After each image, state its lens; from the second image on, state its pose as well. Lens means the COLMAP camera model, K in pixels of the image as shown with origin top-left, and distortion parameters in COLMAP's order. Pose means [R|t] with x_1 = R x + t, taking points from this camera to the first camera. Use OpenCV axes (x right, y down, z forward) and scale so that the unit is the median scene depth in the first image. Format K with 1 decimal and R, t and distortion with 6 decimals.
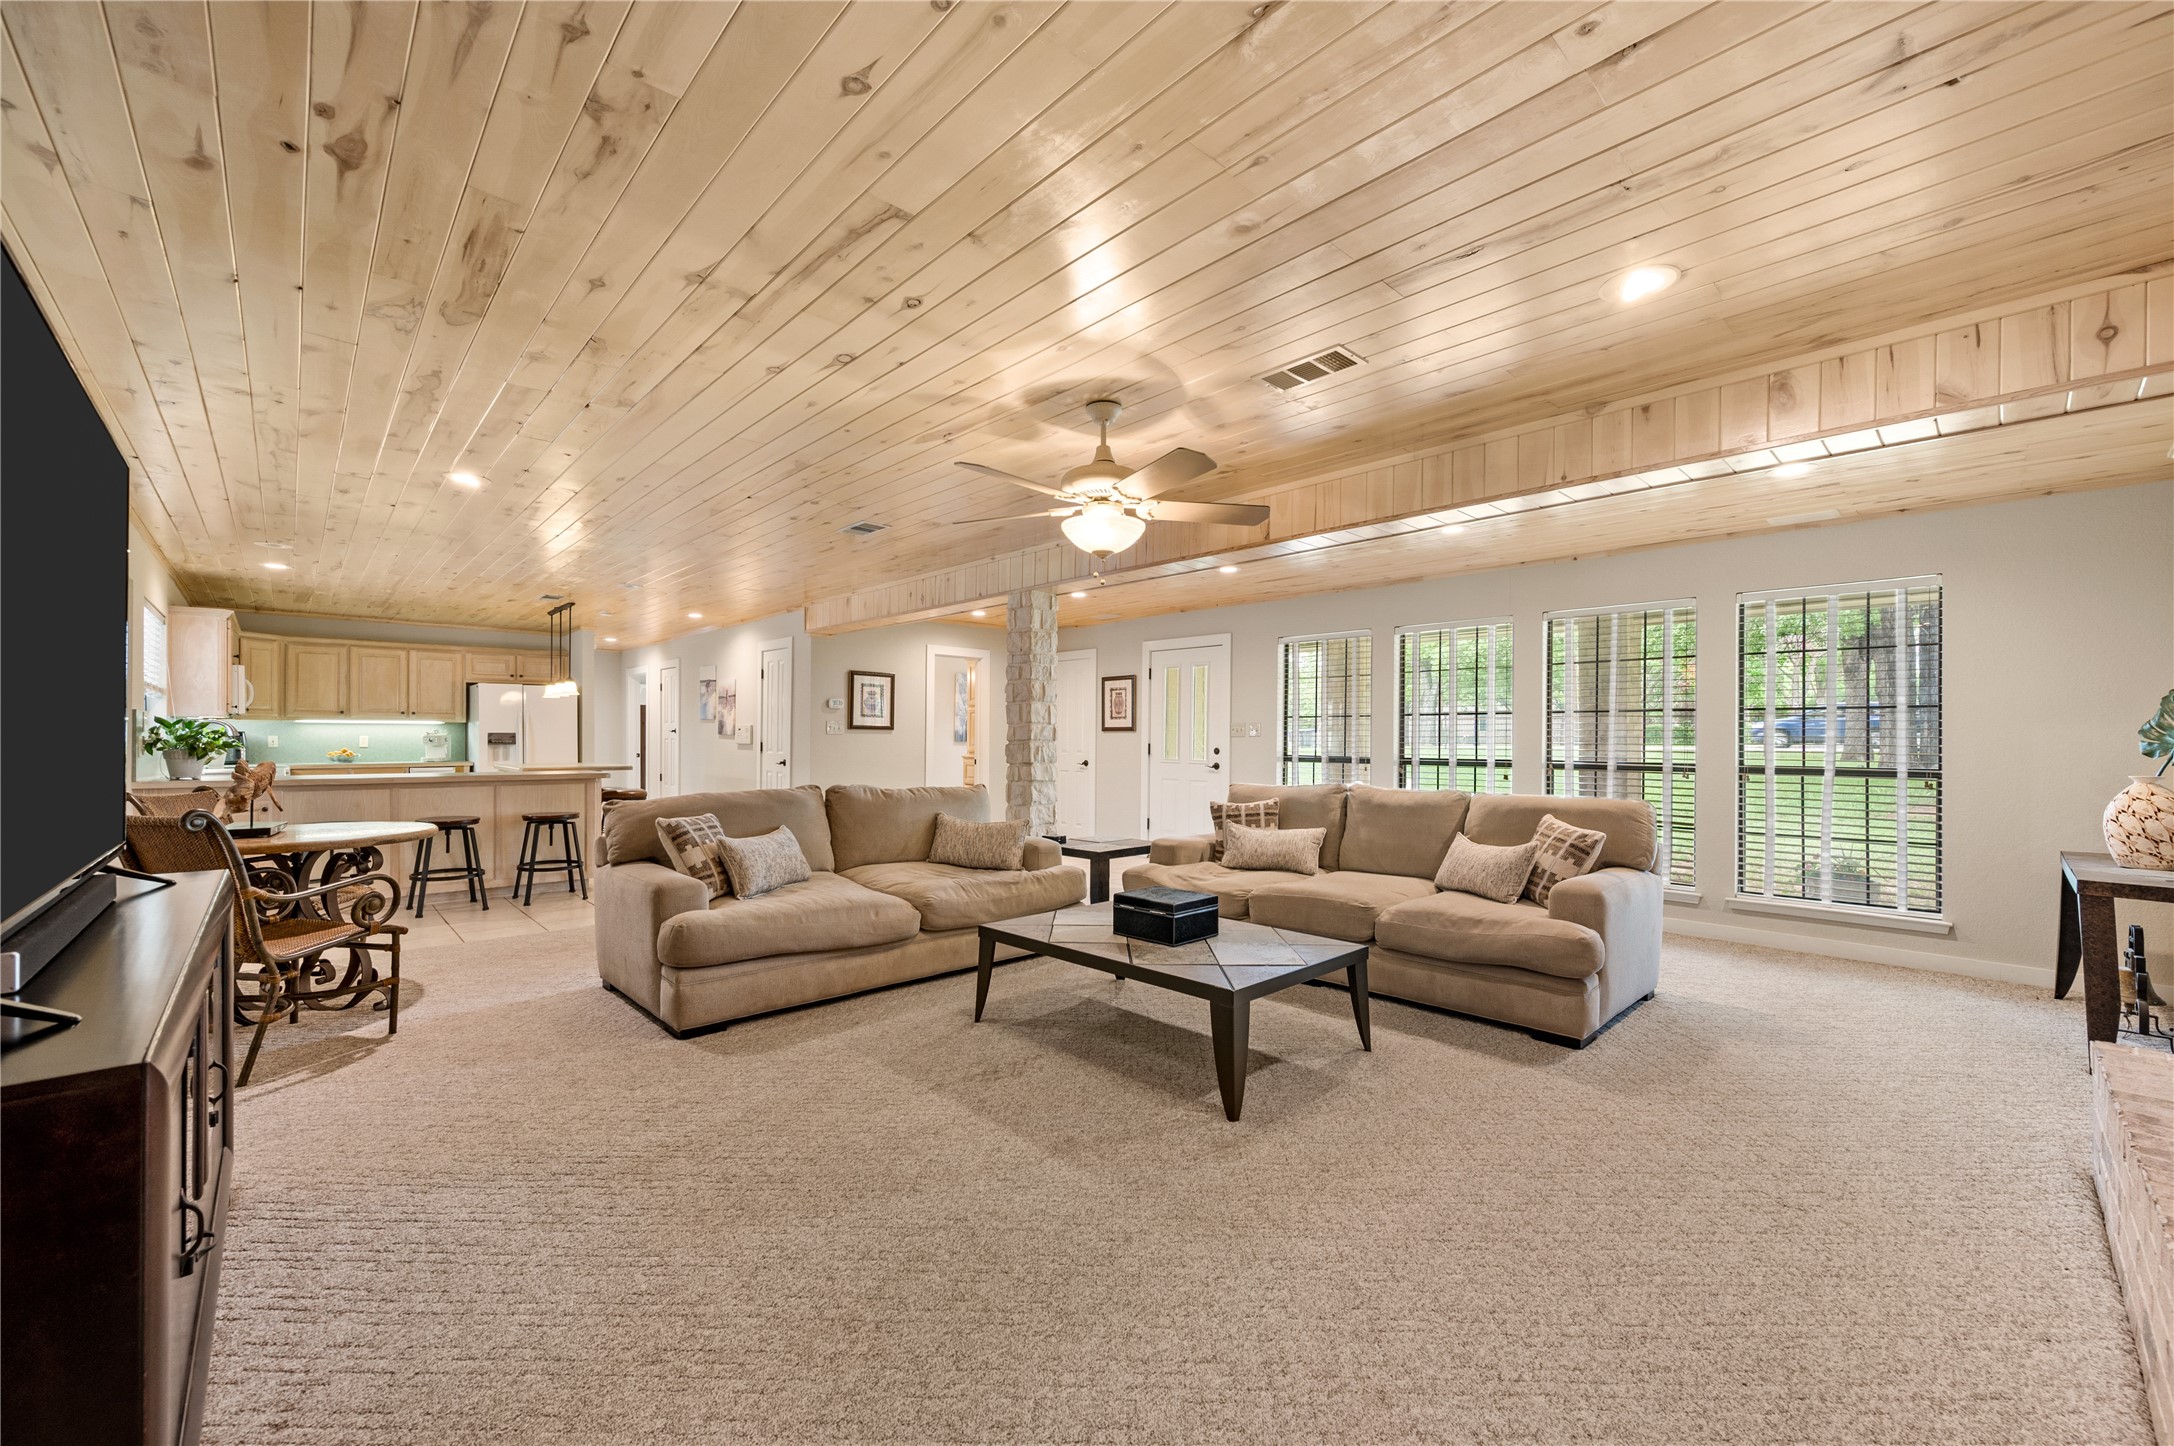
lens RADIAL K [[866.4, 0, 1099.3], [0, 866.4, 721.6], [0, 0, 1]] dist [0.004332, 0.000074]
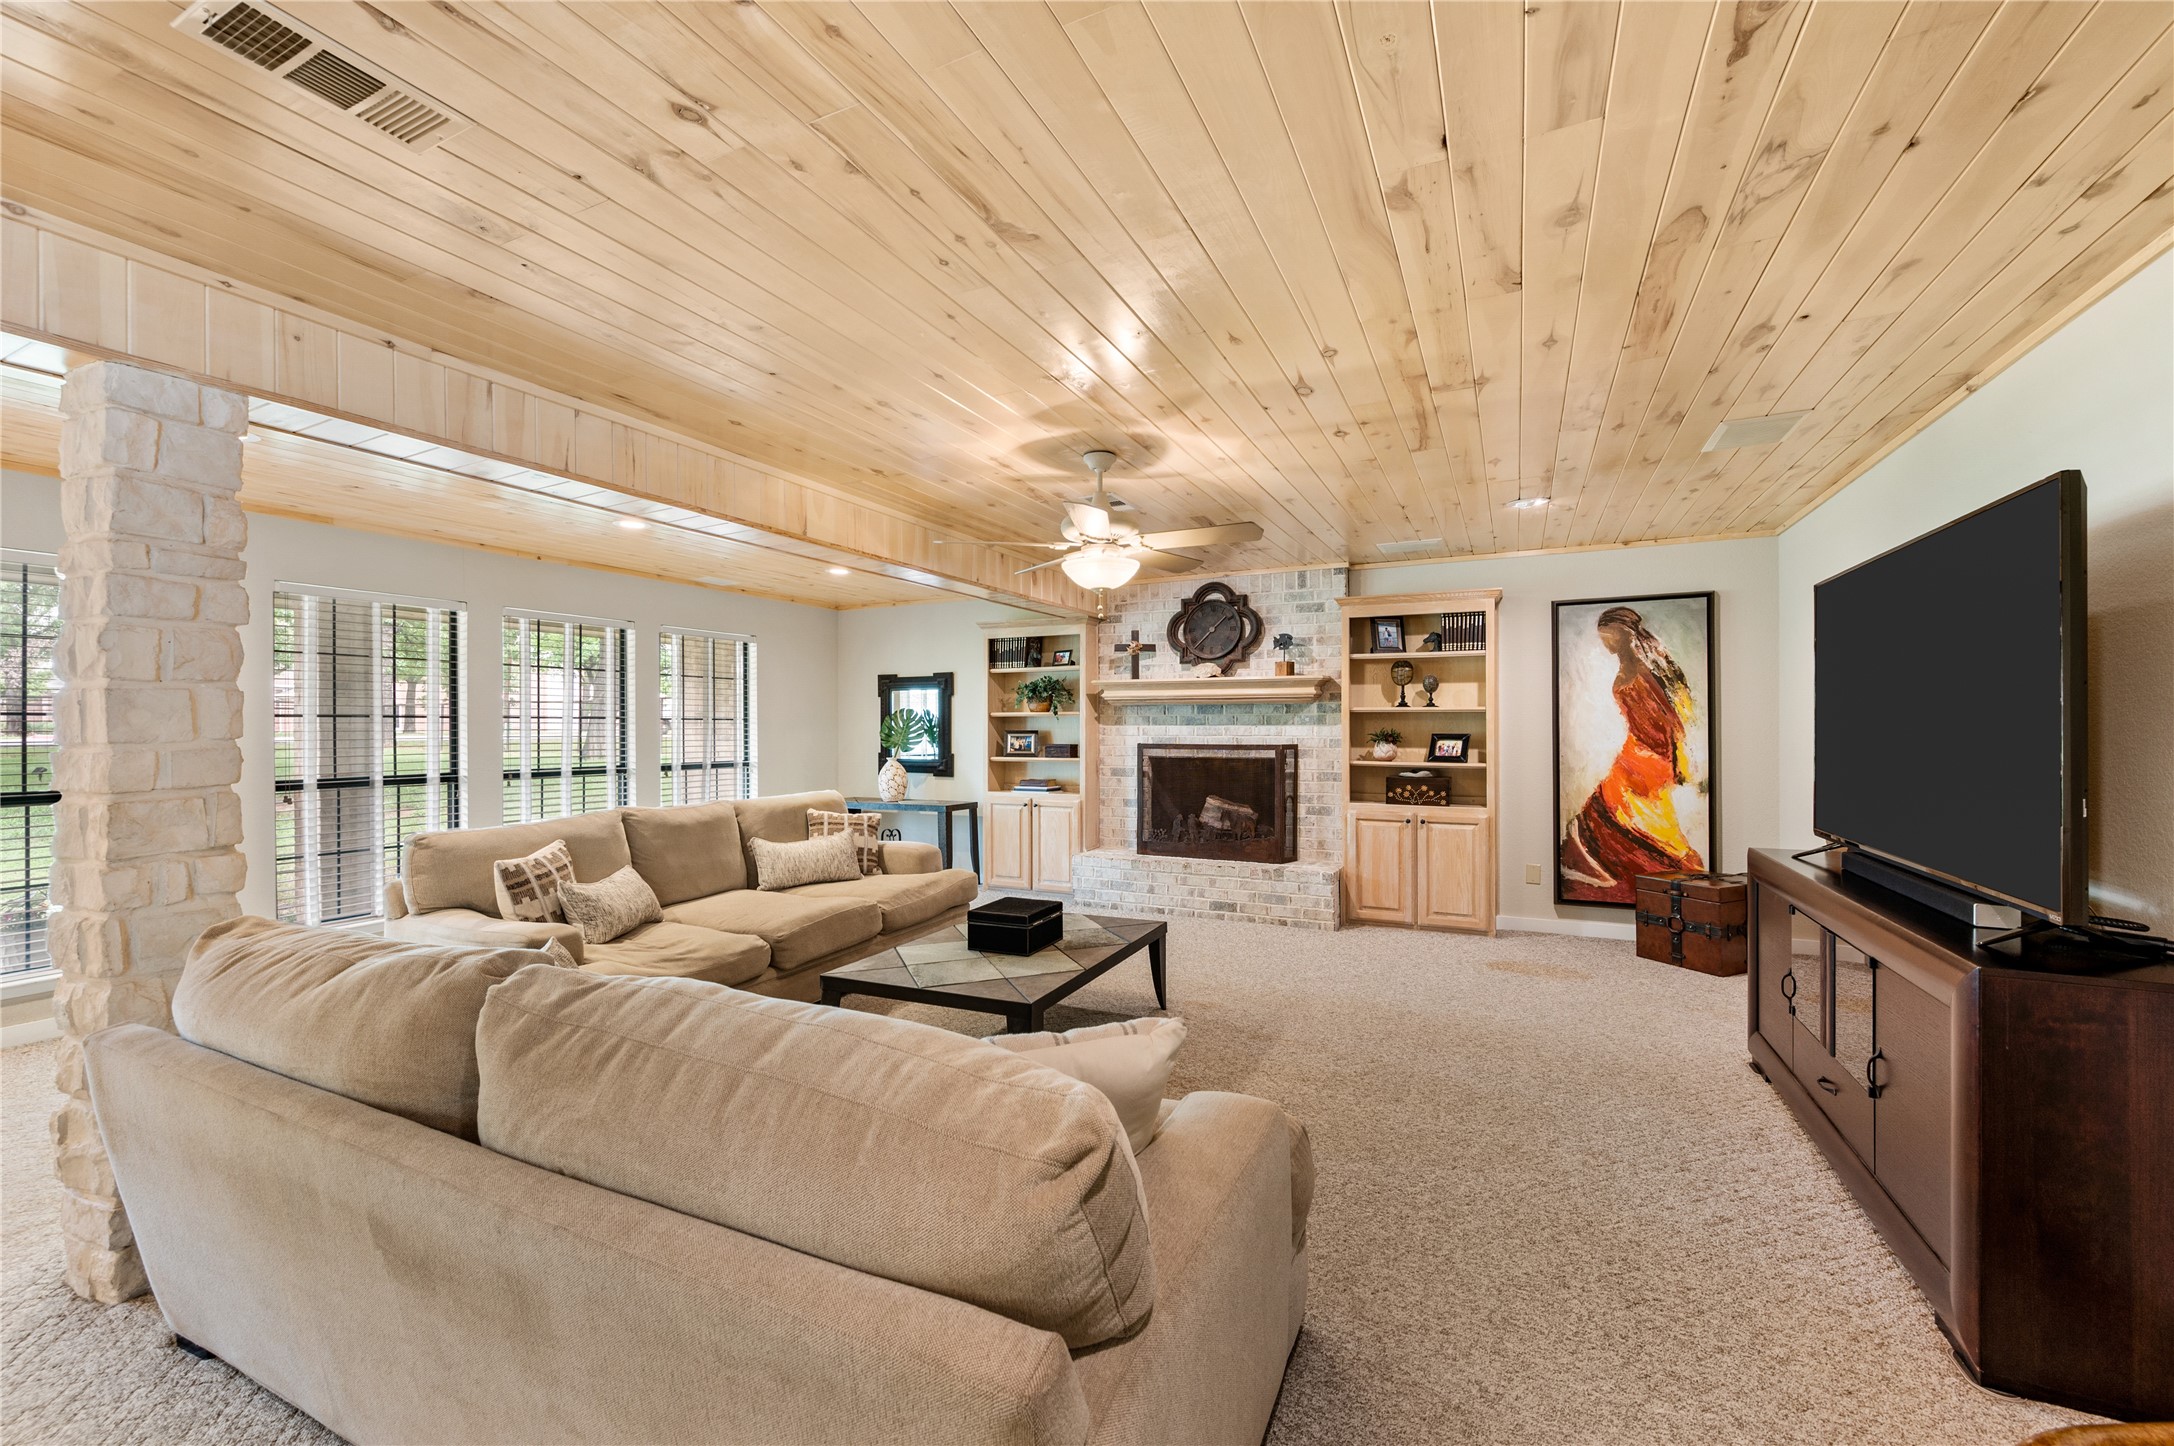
lens RADIAL K [[866.4, 0, 1098.5], [0, 866.4, 732.5], [0, 0, 1]] dist [0.004332, 0.000074]
pose [[-0.363020, -0.007291, 0.931753, -1.032093], [-0.015420, 0.999879, 0.001816, -0.020957], [-0.931654, -0.013708, -0.363088, 1.427864]]
